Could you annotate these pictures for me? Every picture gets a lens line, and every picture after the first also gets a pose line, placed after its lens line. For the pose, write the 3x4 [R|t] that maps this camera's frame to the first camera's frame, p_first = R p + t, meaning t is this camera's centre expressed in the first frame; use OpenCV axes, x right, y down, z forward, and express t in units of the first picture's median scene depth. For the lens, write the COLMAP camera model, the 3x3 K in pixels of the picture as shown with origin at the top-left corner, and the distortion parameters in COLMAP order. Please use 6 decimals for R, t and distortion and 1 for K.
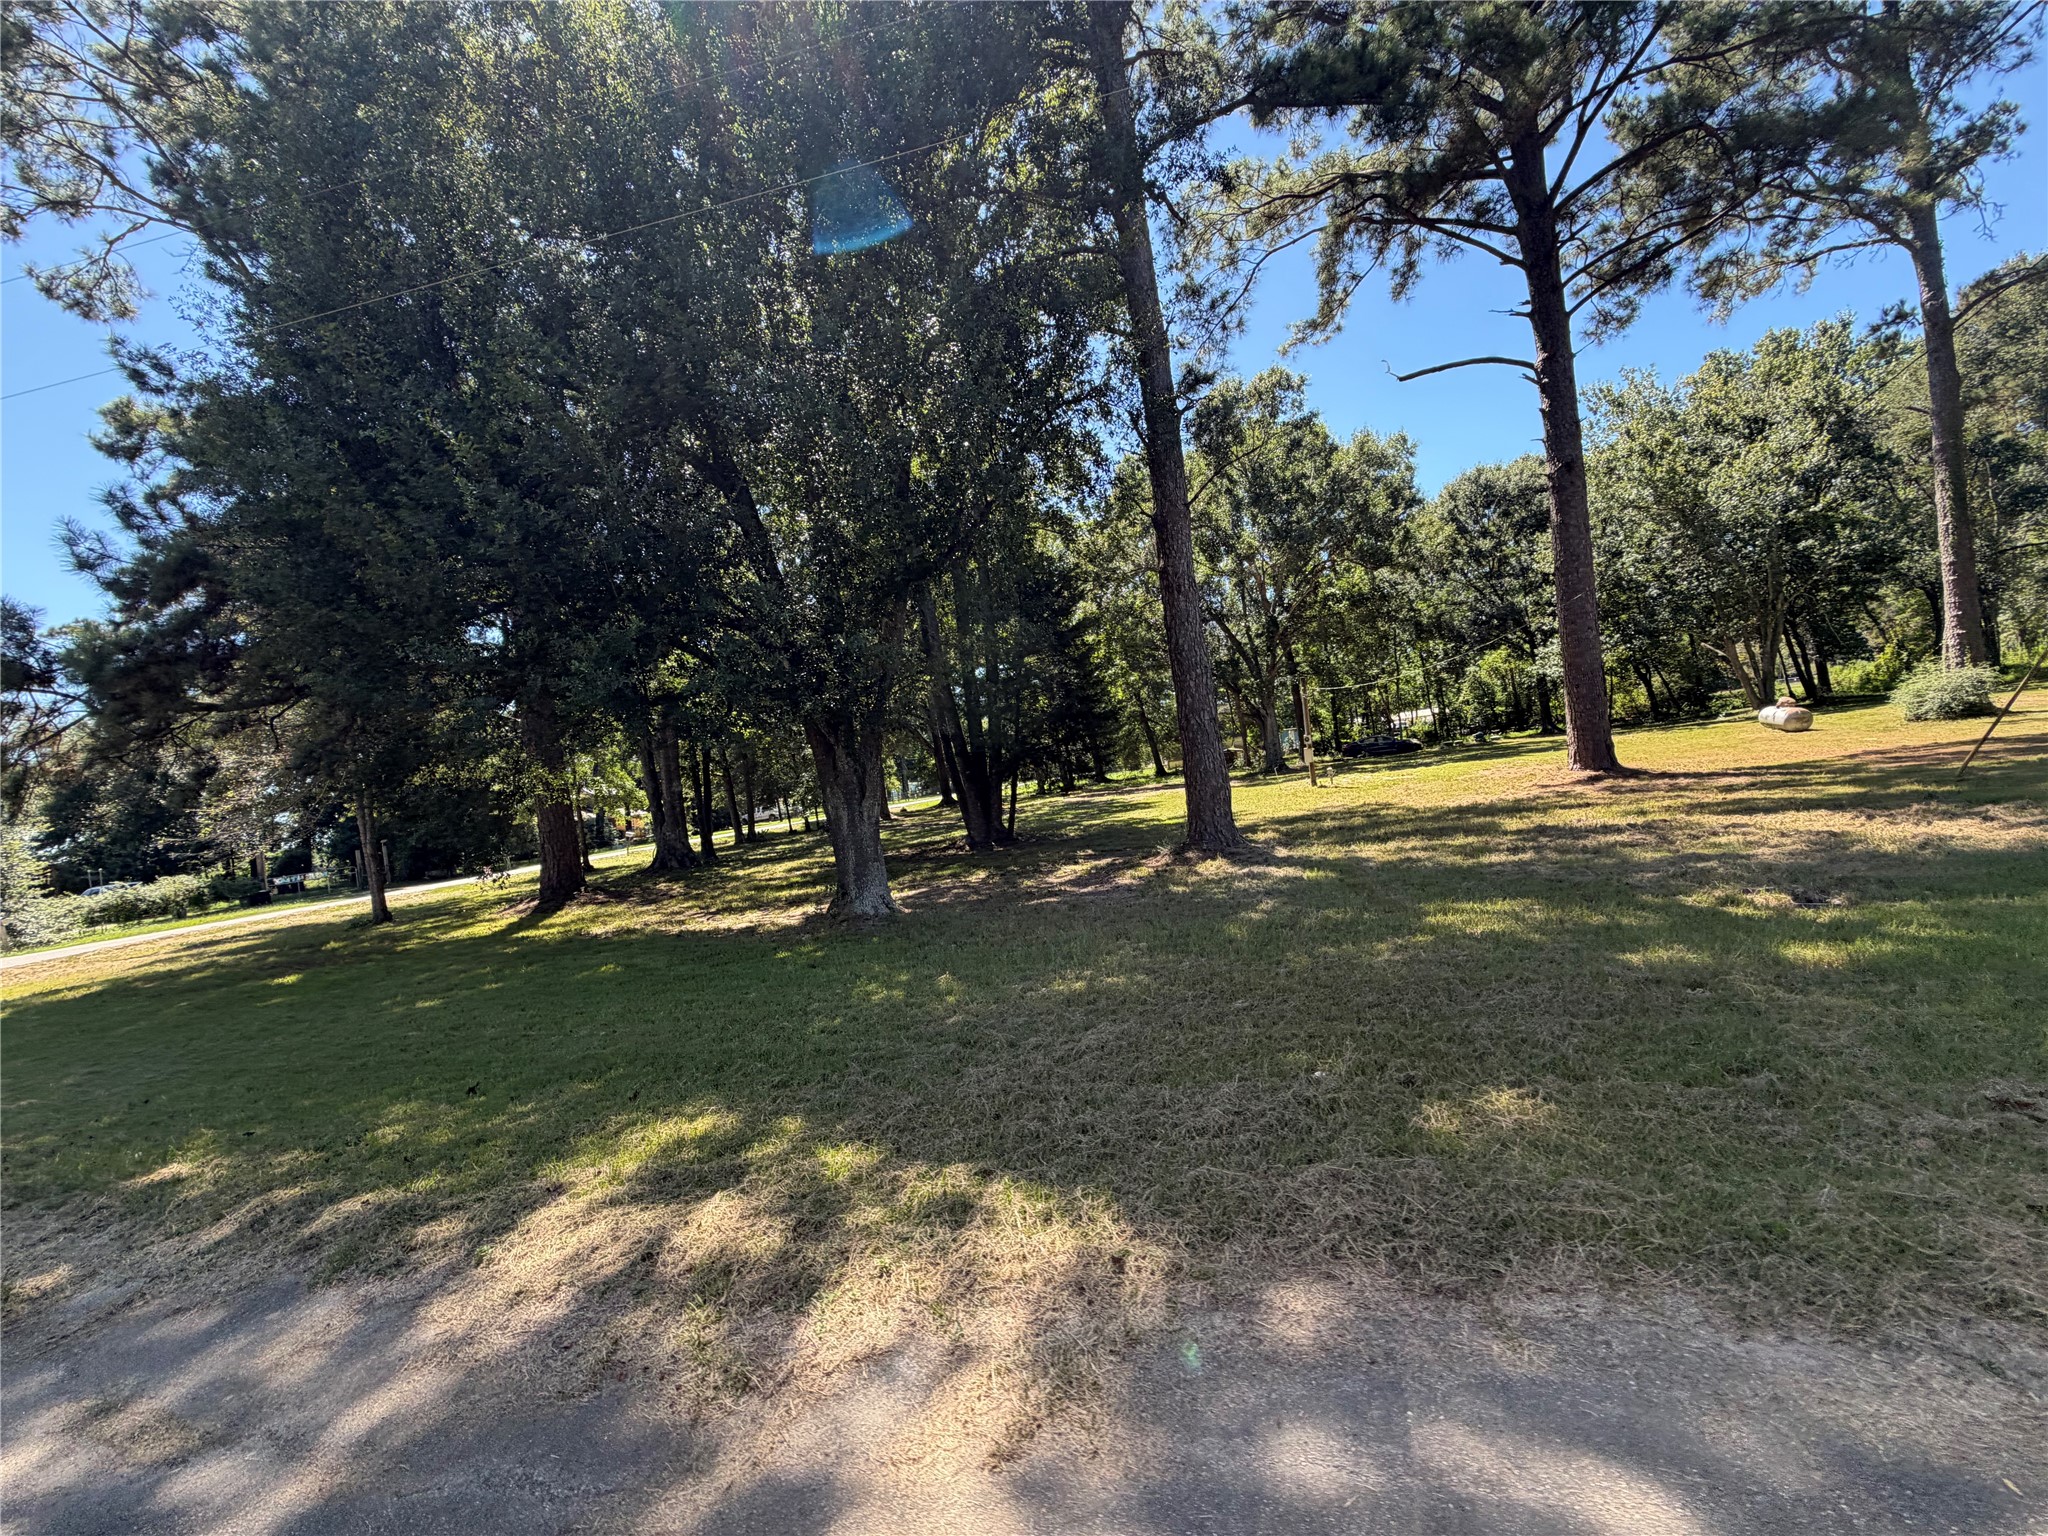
lens RADIAL K [[811.5, 0, 1020.4], [0, 811.5, 766.6], [0, 0, 1]] dist [-0.000743, 0.000007]
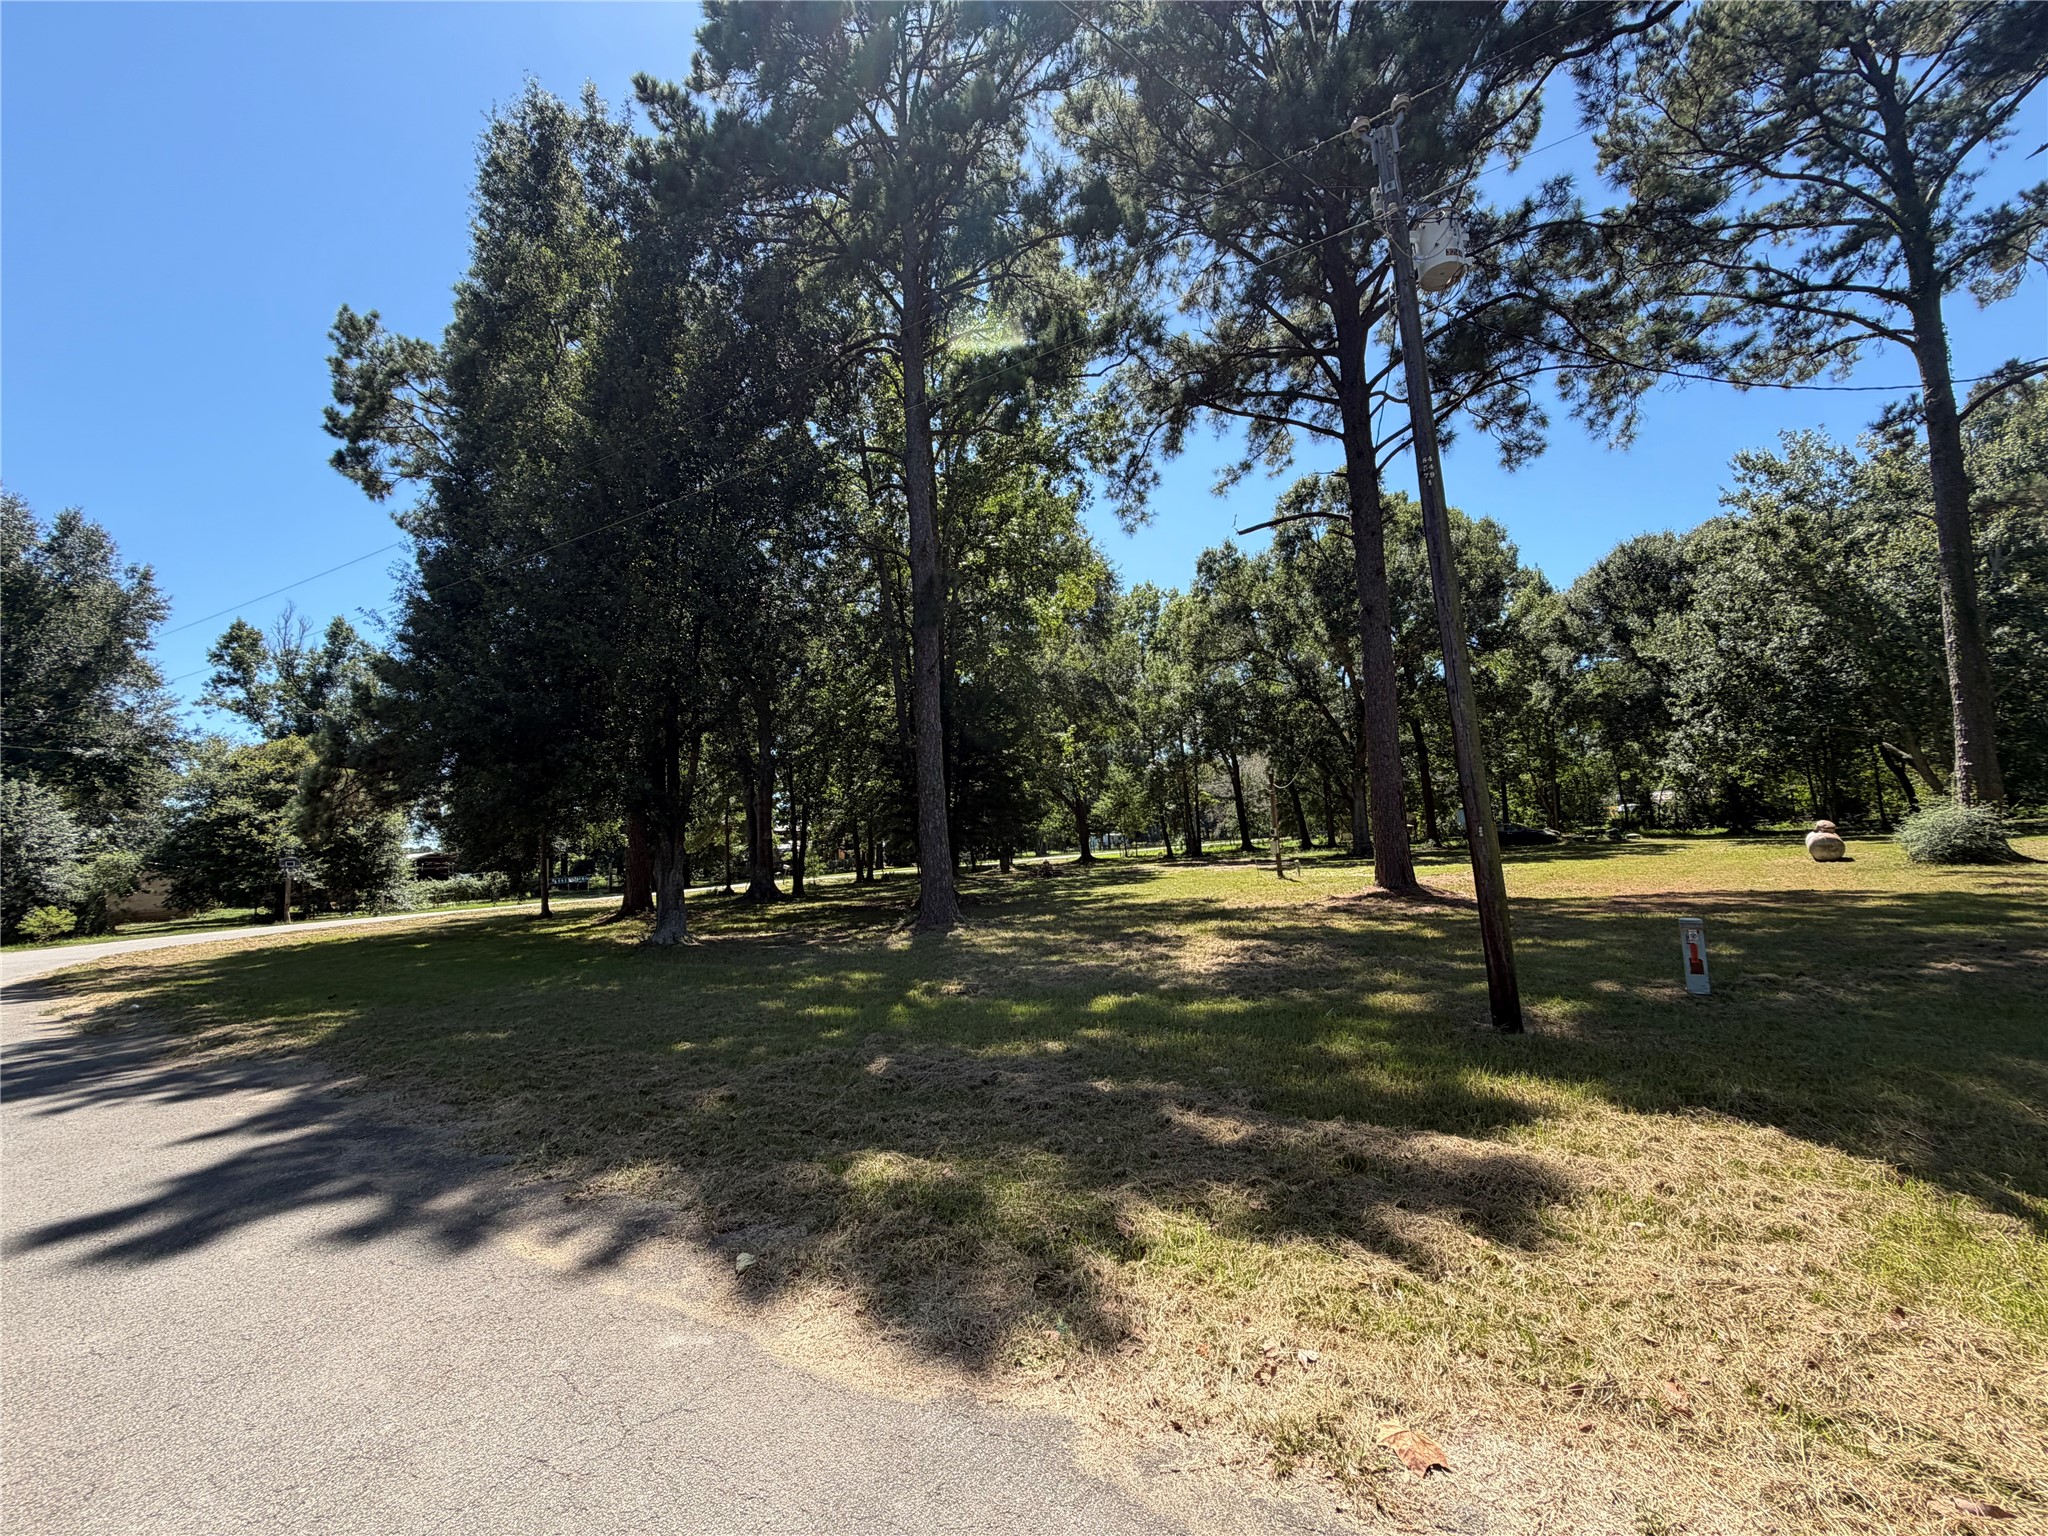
lens RADIAL K [[811.5, 0, 1029.8], [0, 811.5, 770.5], [0, 0, 1]] dist [-0.000743, 0.000007]
pose [[0.950263, 0.042640, -0.308516, 0.465099], [-0.057980, 0.997487, -0.040721, -0.064997], [0.306004, 0.056583, 0.950347, -0.139345]]
